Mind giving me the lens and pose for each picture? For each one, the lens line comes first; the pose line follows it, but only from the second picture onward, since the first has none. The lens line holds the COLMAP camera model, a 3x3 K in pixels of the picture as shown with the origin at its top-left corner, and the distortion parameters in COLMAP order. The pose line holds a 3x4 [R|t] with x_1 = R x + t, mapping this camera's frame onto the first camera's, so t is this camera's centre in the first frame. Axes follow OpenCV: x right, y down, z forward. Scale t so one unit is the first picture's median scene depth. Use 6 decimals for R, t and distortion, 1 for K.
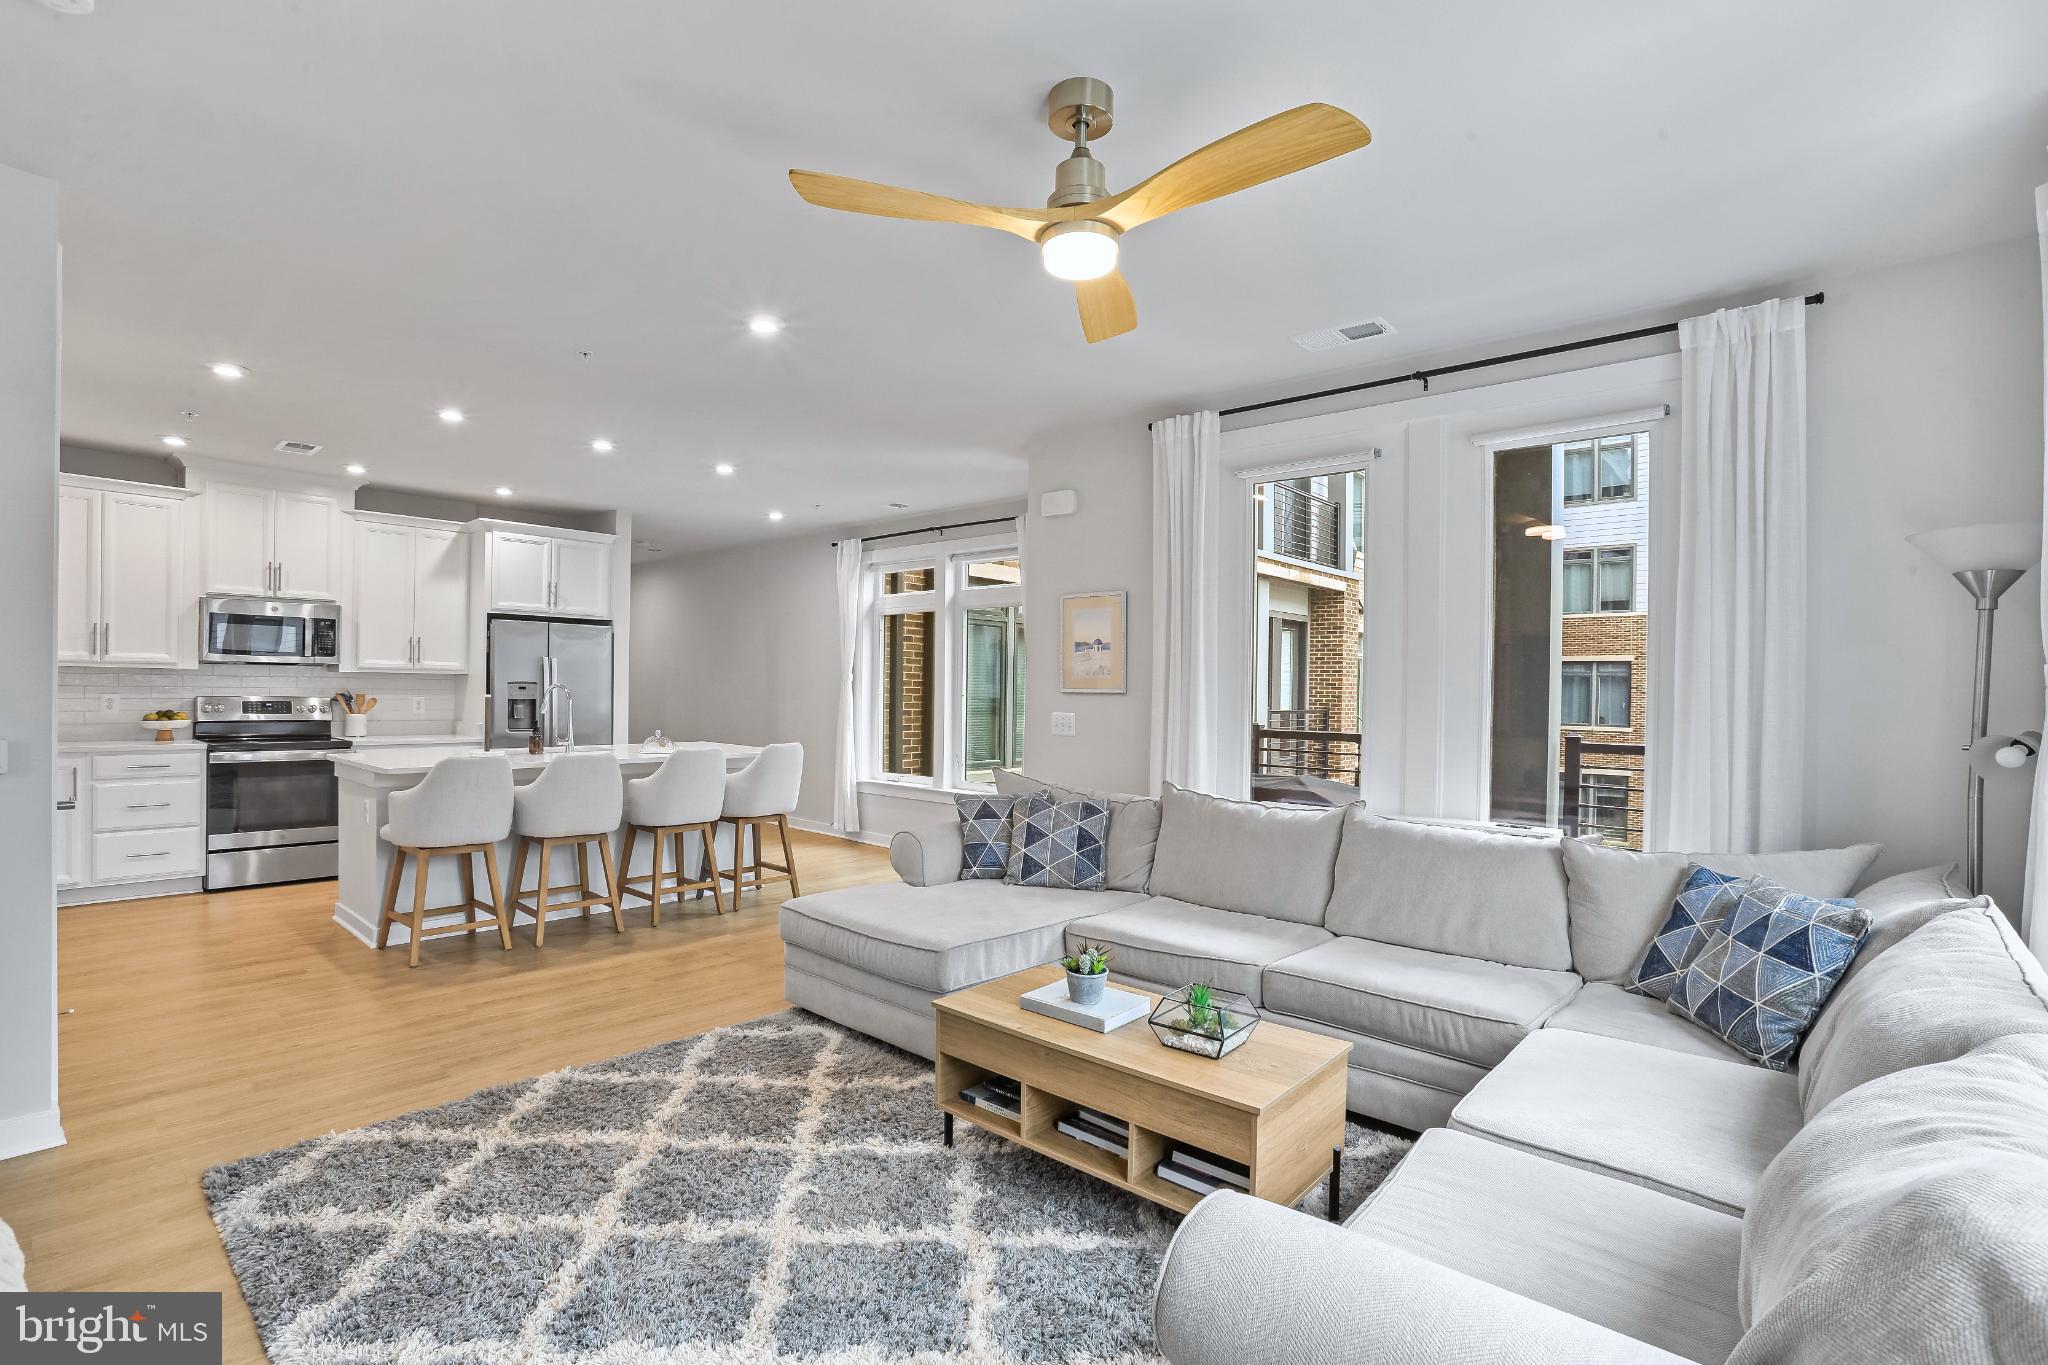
lens RADIAL K [[968.3, 0, 969.9], [0, 968.3, 693.5], [0, 0, 1]] dist [-0.004323, 0.004299]
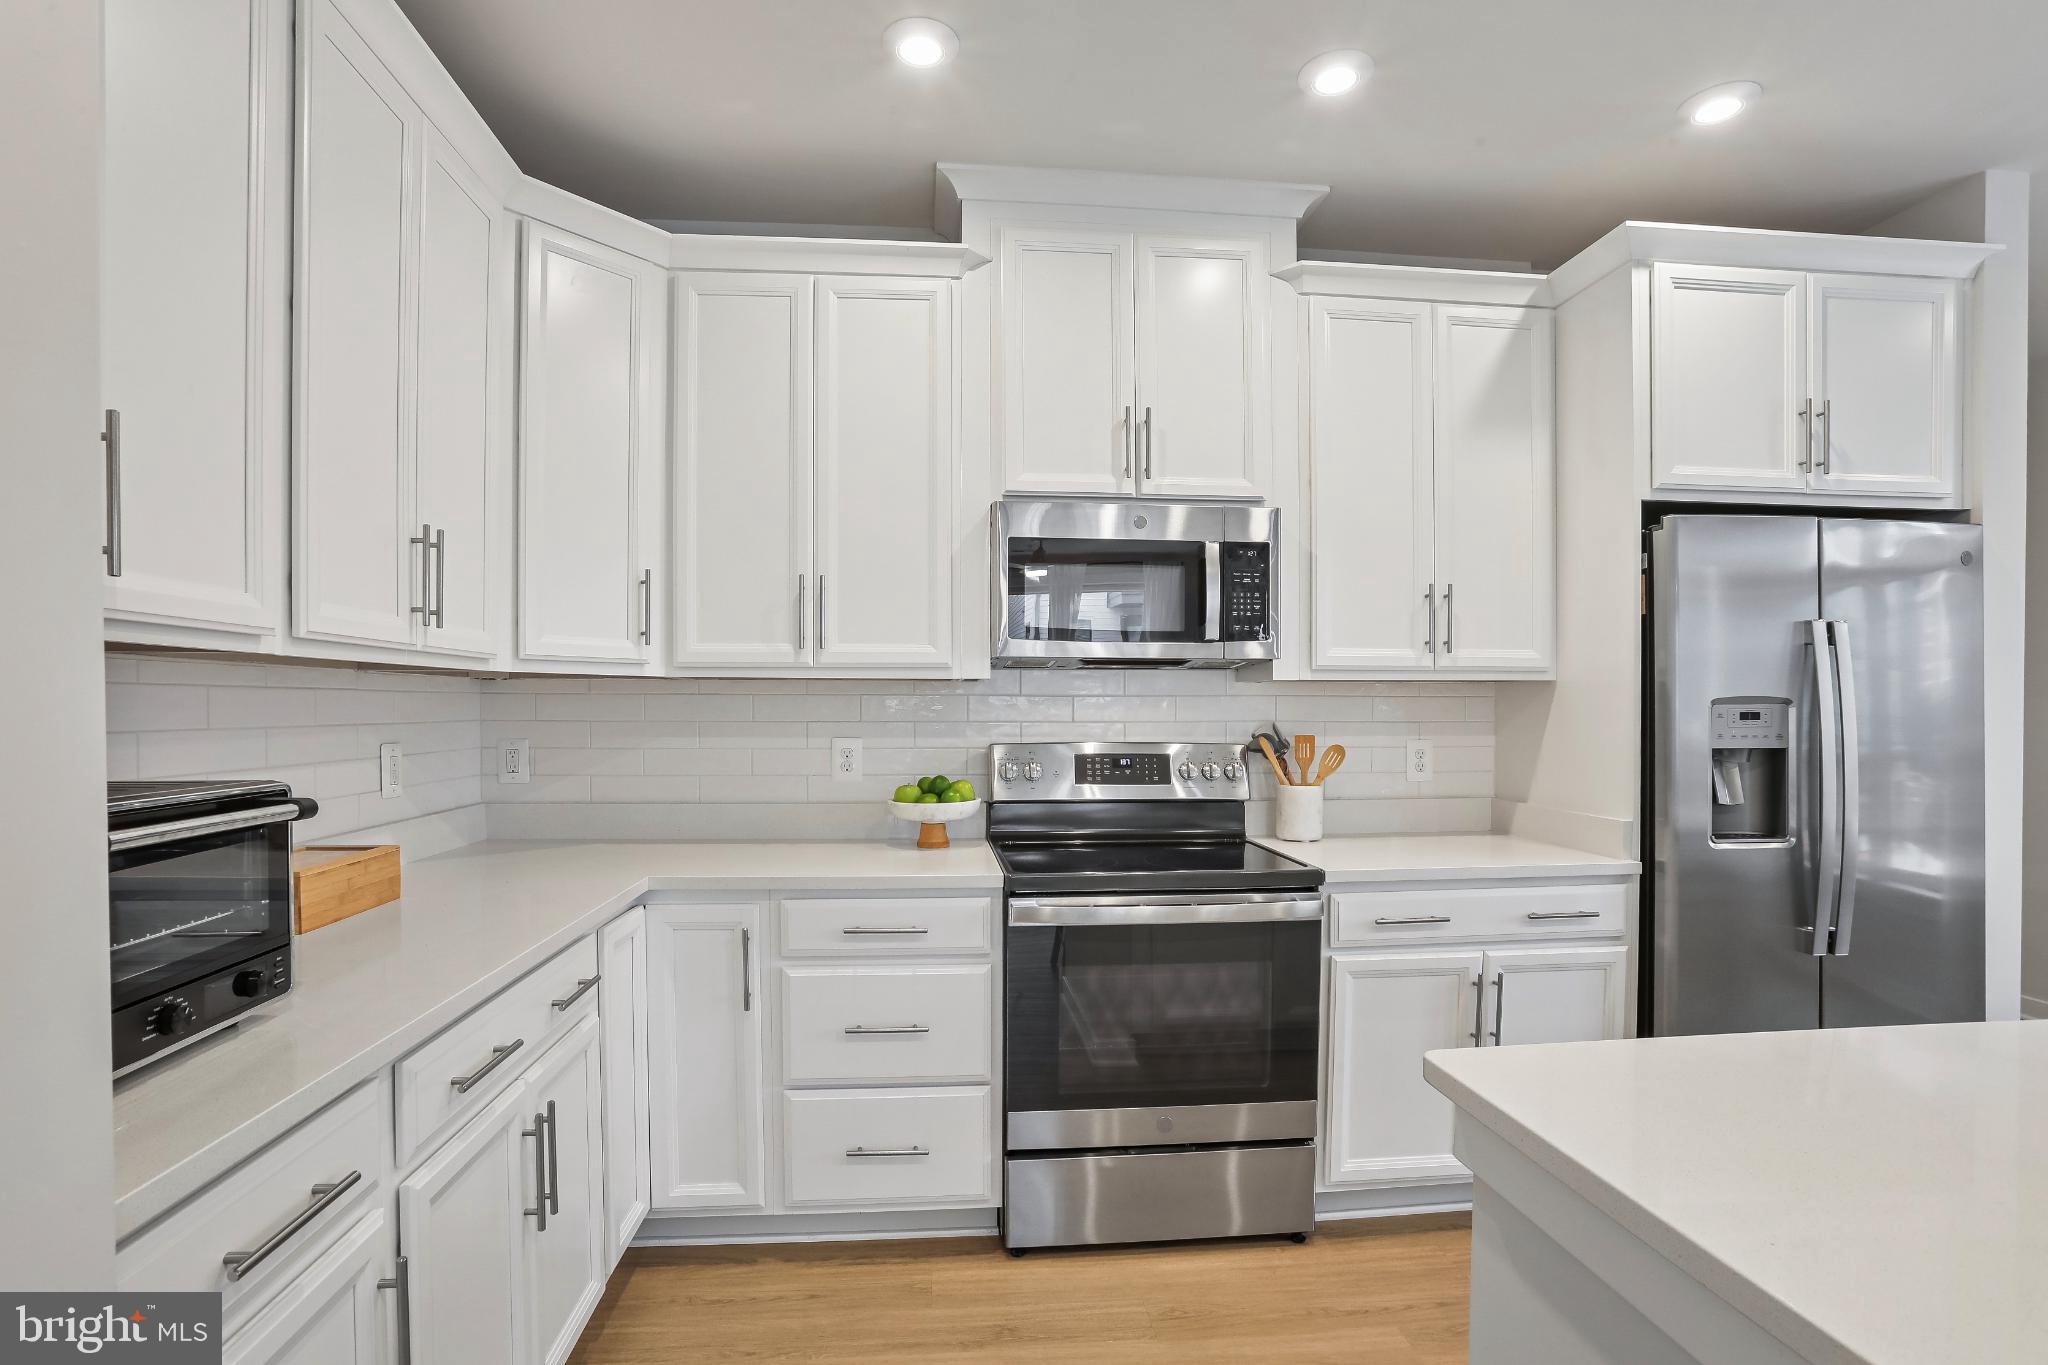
lens RADIAL K [[988.0, 0, 1021.6], [0, 988.0, 714.6], [0, 0, 1]] dist [-0.058524, 0.021435]
pose [[0.774026, -0.008728, -0.633093, -0.476744], [0.007570, 0.999961, -0.004530, -0.007392], [0.633108, -0.001286, 0.774062, 0.625240]]
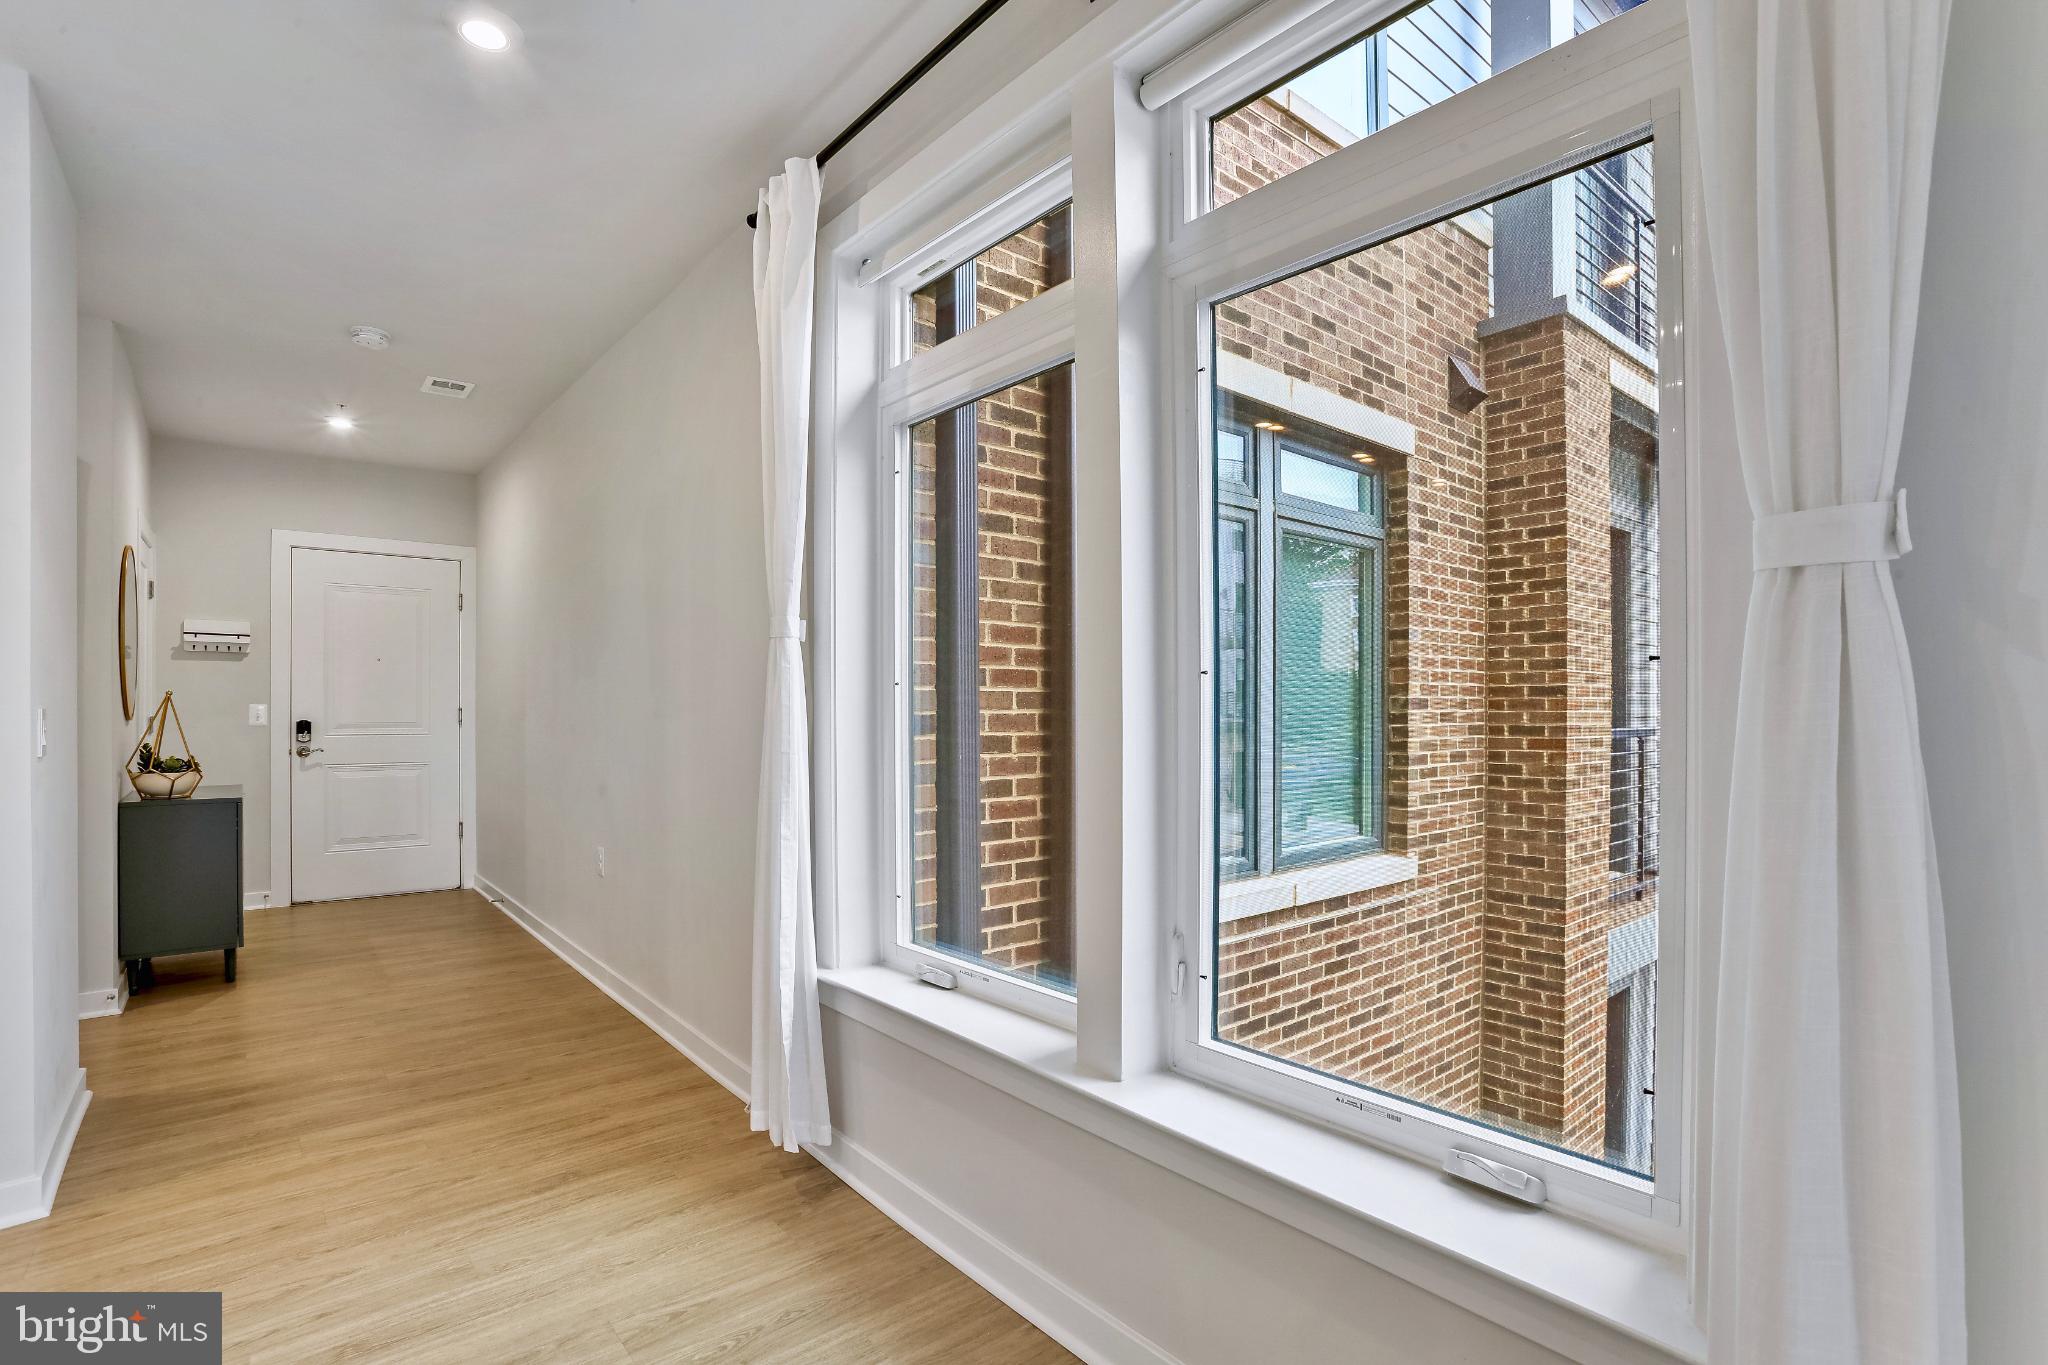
lens RADIAL K [[988.0, 0, 1004.9], [0, 988.0, 704.7], [0, 0, 1]] dist [-0.058524, 0.021435]
pose [[0.995224, -0.013832, -0.096628, -0.038409], [0.013220, 0.999888, -0.006973, 0.011191], [0.096714, 0.005662, 0.995296, 0.867346]]
